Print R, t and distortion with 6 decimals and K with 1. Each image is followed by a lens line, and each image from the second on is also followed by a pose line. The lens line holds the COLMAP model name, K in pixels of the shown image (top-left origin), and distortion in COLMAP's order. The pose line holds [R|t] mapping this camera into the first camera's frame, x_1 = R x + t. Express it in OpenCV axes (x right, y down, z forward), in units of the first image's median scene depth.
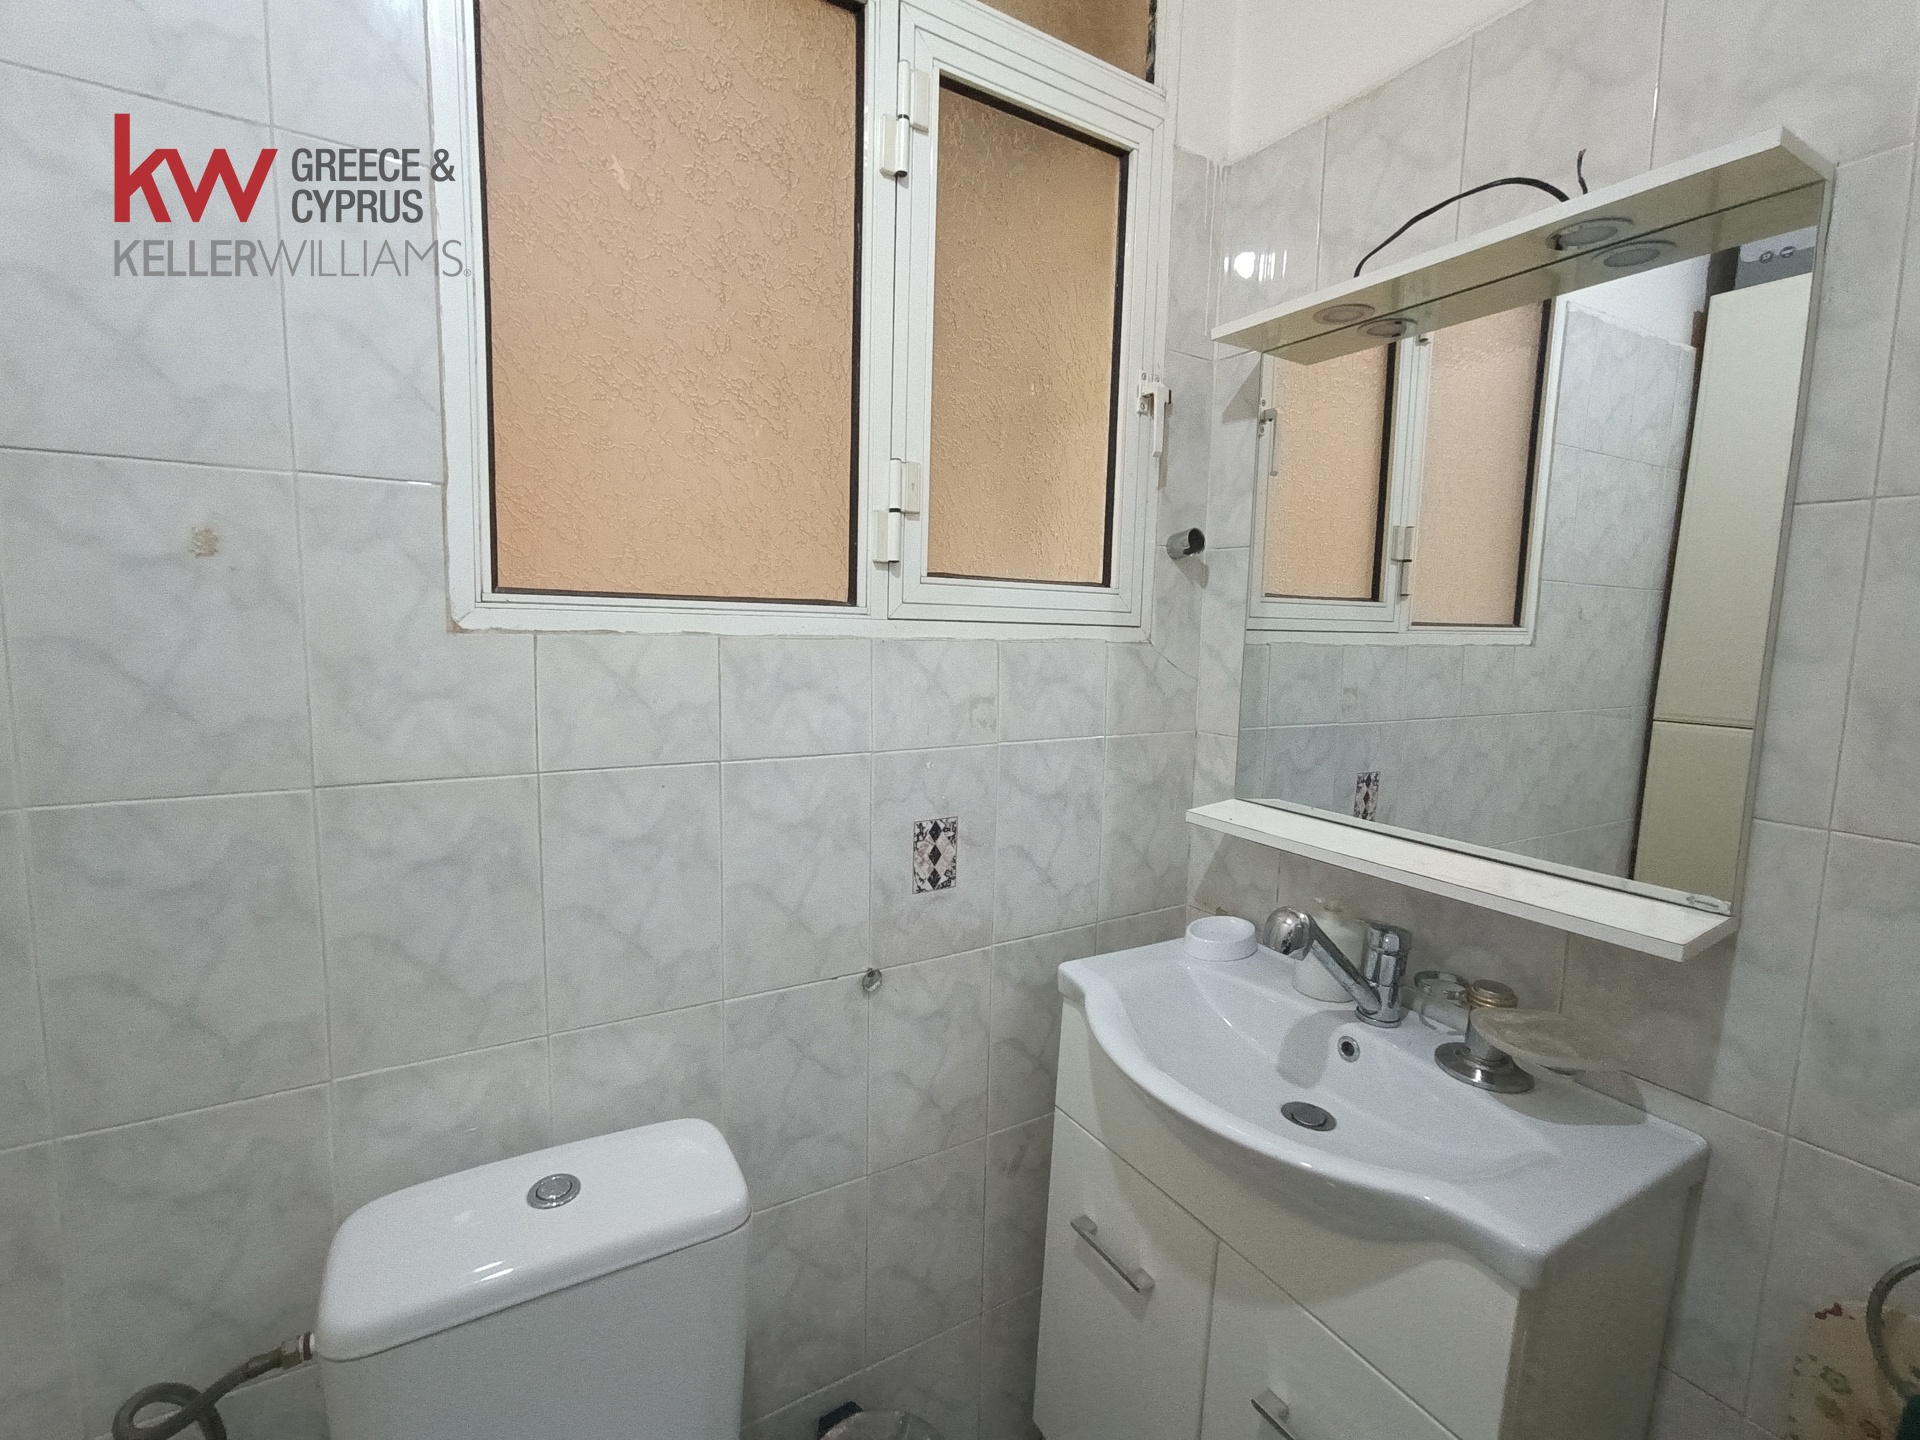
lens RADIAL K [[879.0, 0, 963.2], [0, 879.0, 716.7], [0, 0, 1]] dist [-0.008562, -0.000868]
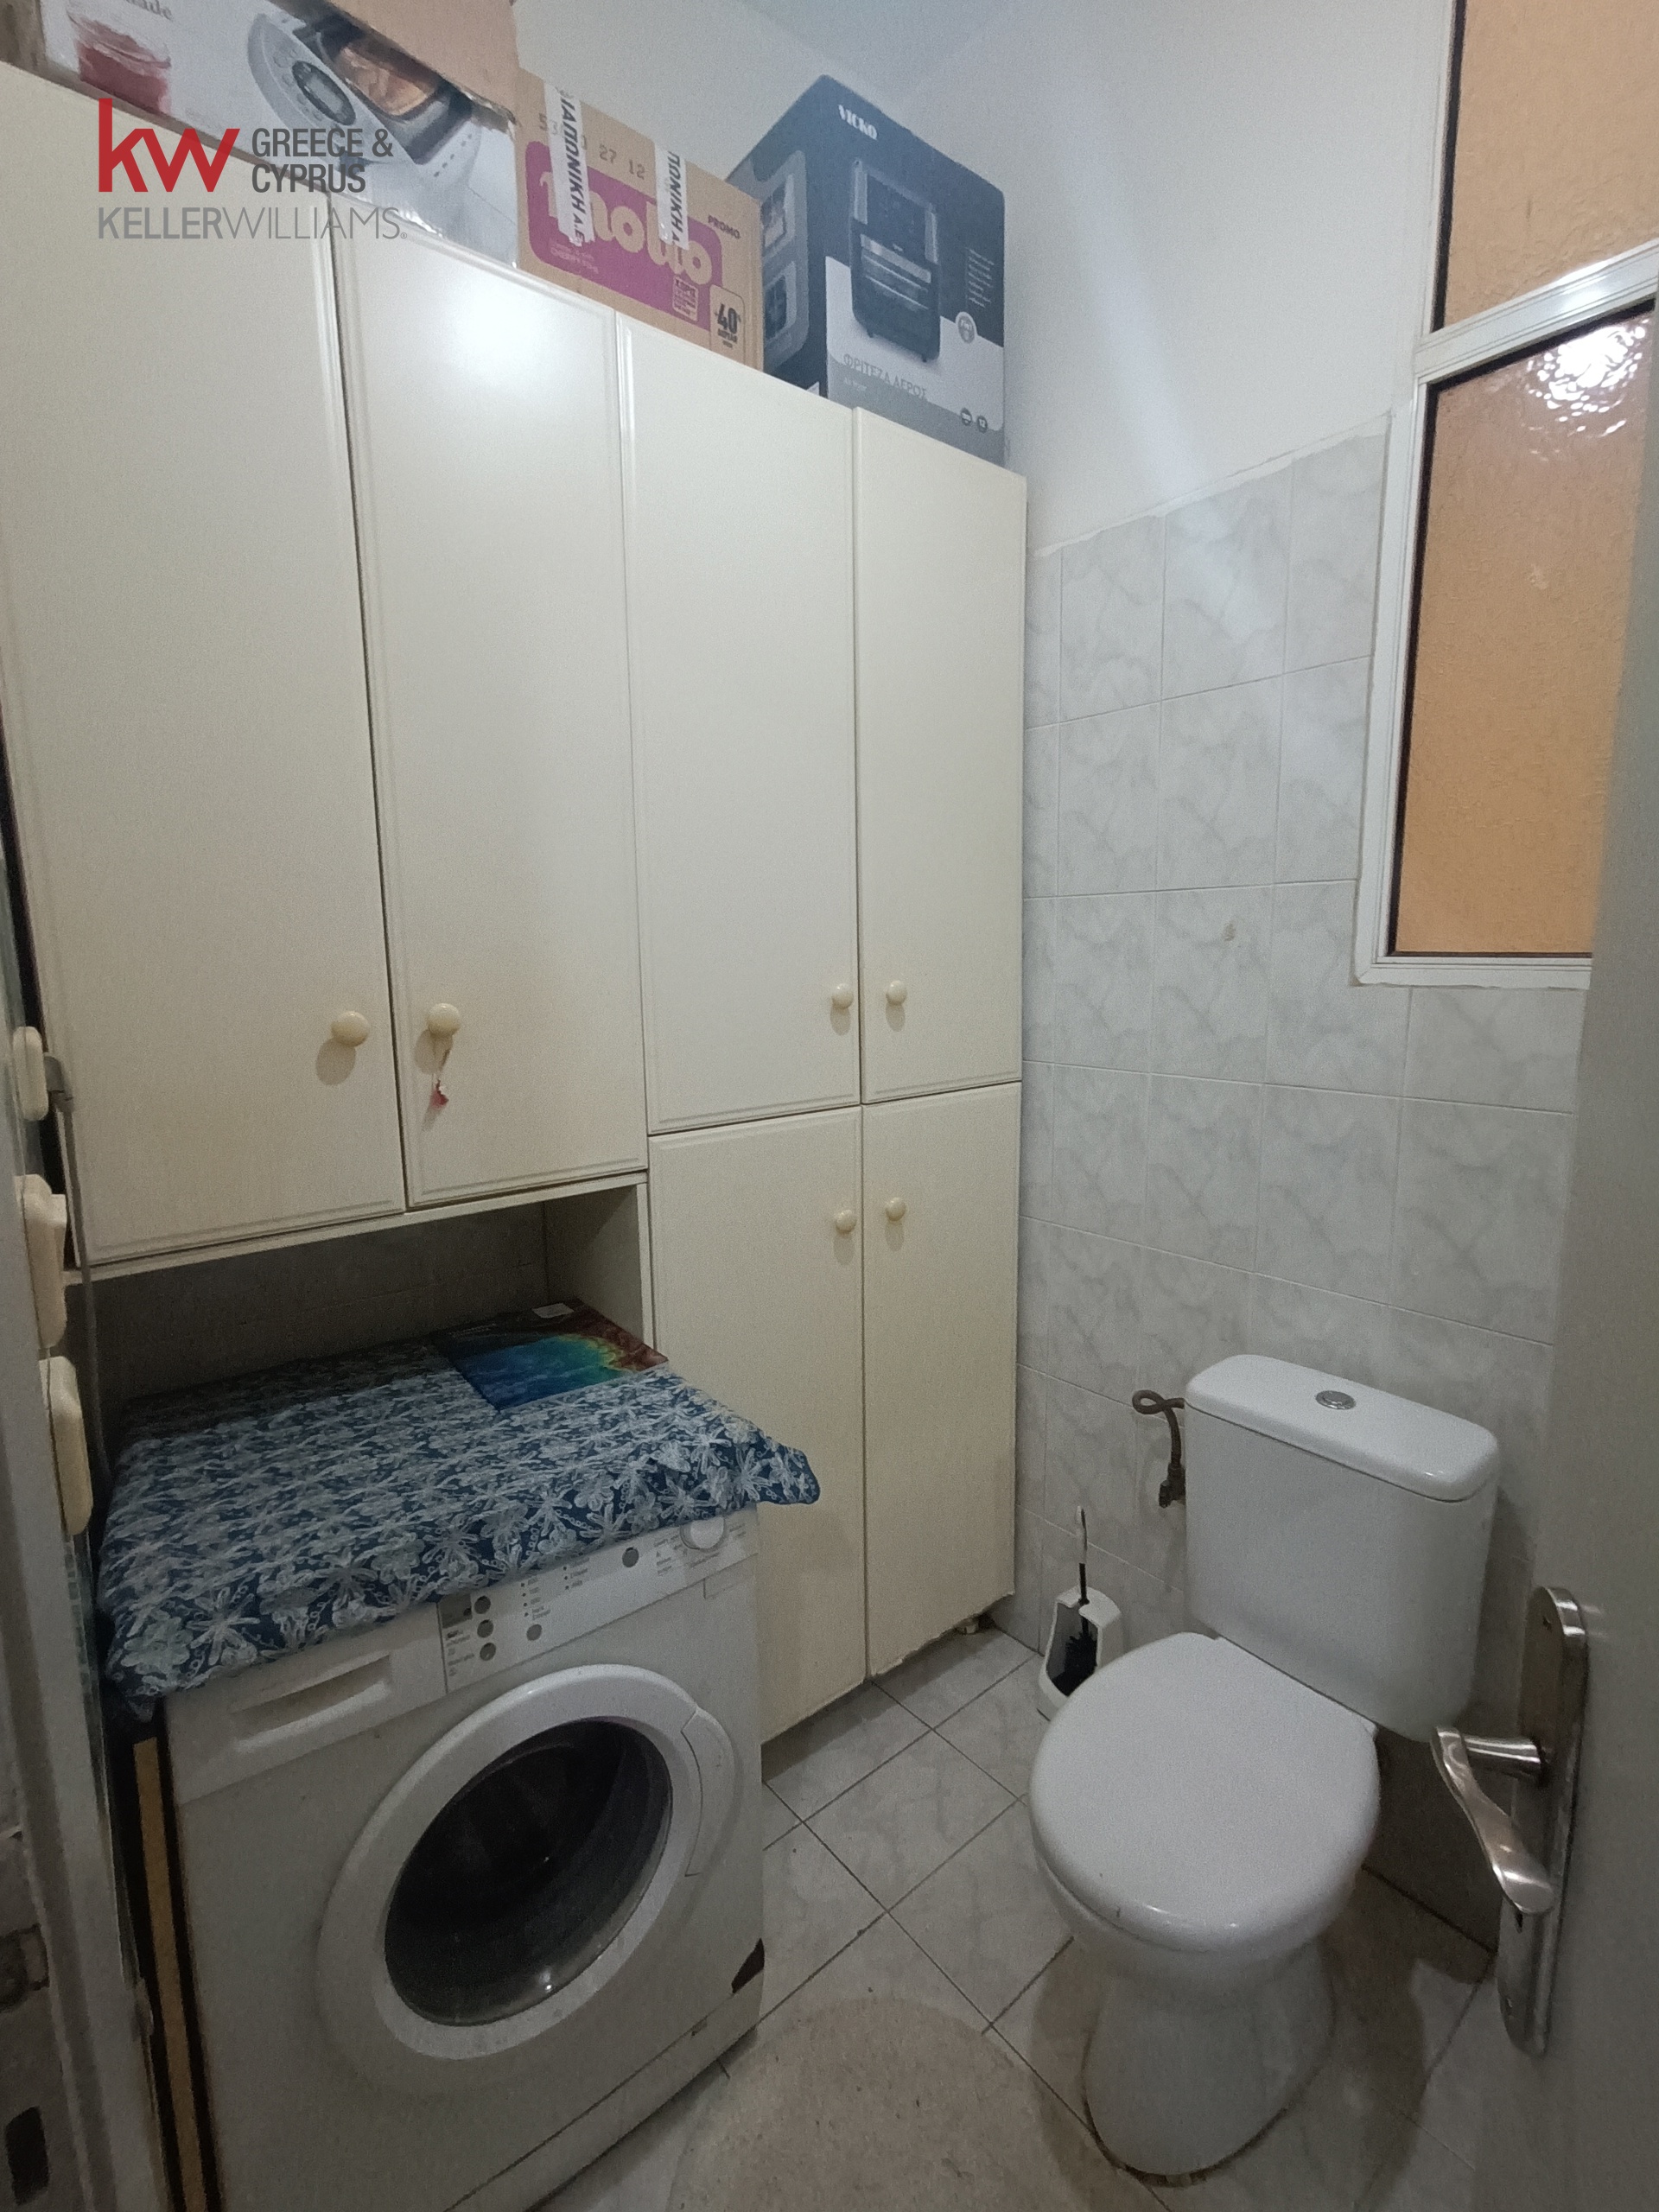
lens RADIAL K [[1012.7, 0, 832.3], [0, 1012.7, 1100.3], [0, 0, 1]] dist [-0.008562, -0.000868]
pose [[0.145588, 0.124394, -0.981494, 0.889305], [-0.091279, 0.989521, 0.111872, -0.020557], [0.985126, 0.073303, 0.155417, -0.047905]]
